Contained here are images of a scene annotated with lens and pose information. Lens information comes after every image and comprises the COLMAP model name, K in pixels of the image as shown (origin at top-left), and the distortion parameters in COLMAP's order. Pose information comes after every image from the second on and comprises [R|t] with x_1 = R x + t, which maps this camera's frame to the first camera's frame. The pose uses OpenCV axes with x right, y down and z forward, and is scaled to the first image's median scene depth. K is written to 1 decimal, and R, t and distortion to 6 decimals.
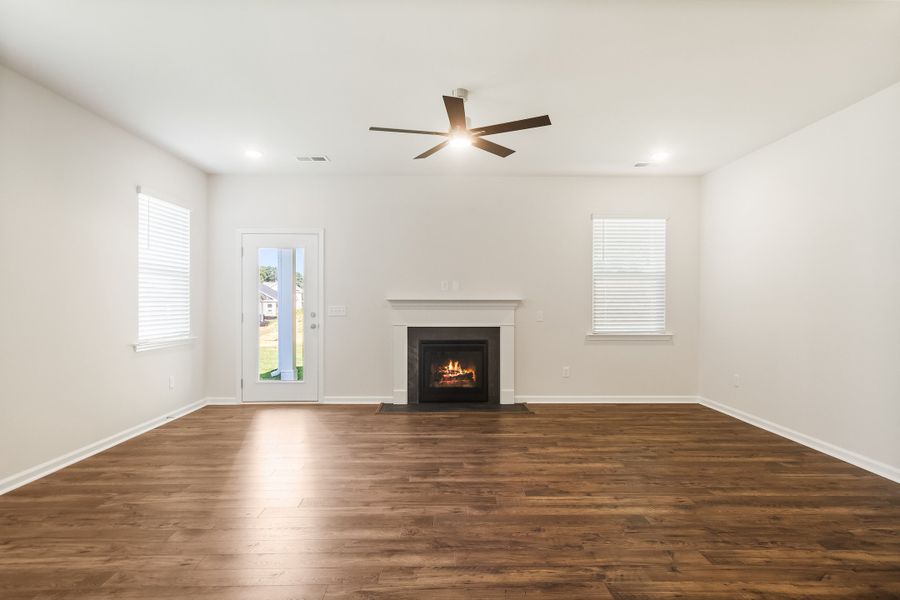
lens RADIAL K [[491.9, 0, 452.2], [0, 491.9, 299.7], [0, 0, 1]] dist [0.006254, 0.003043]
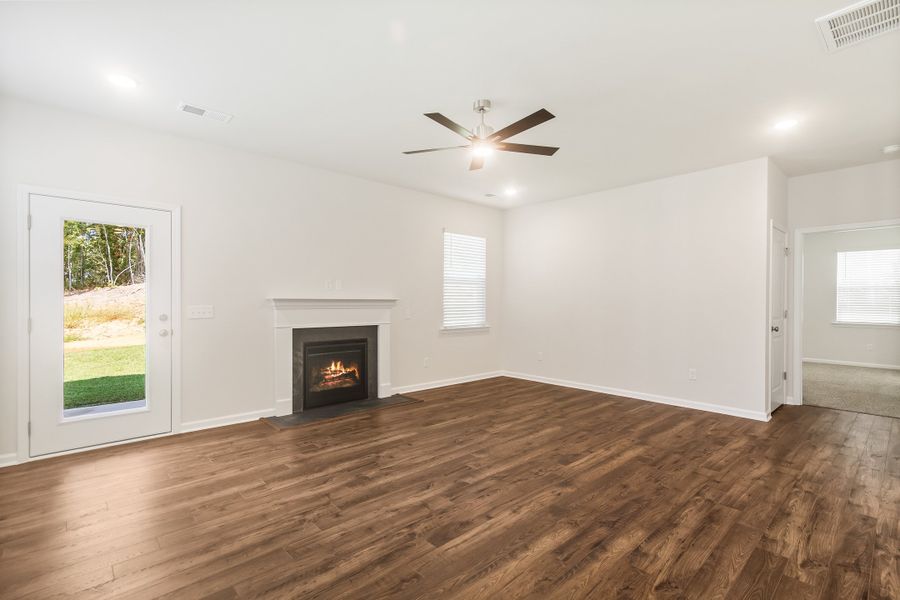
lens RADIAL K [[418.1, 0, 453.4], [0, 418.1, 302.6], [0, 0, 1]] dist [0.005503, 0.001366]
pose [[0.741976, 0.000346, 0.670427, -0.540707], [-0.007375, 0.999944, 0.007646, -0.001331], [-0.670386, -0.010617, 0.741936, 0.321342]]
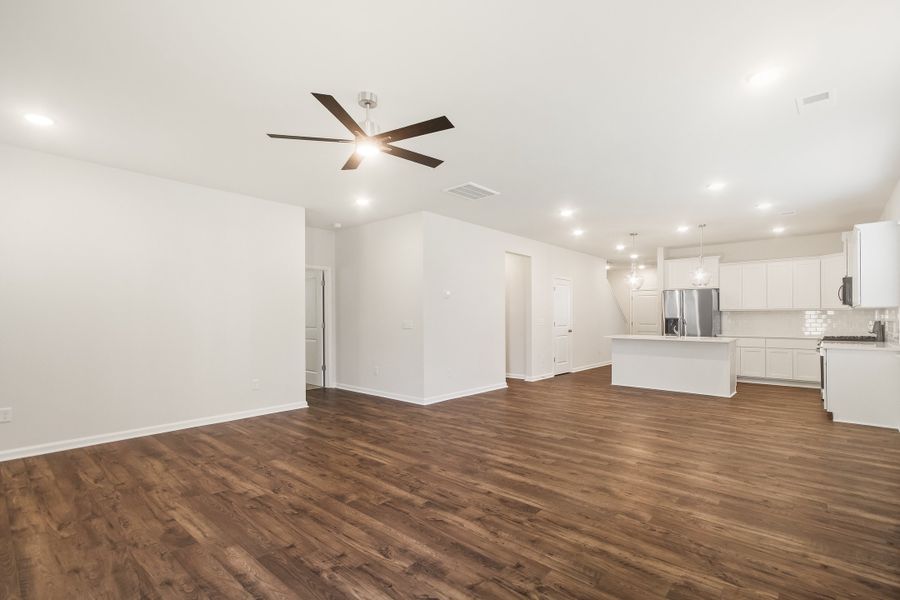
lens RADIAL K [[418.1, 0, 455.9], [0, 418.1, 305.9], [0, 0, 1]] dist [0.005503, 0.001366]
pose [[-0.747574, 0.019135, 0.663903, -0.553196], [-0.003597, 0.999454, -0.032857, 0.005312], [-0.664169, -0.026951, -0.747097, 1.278387]]
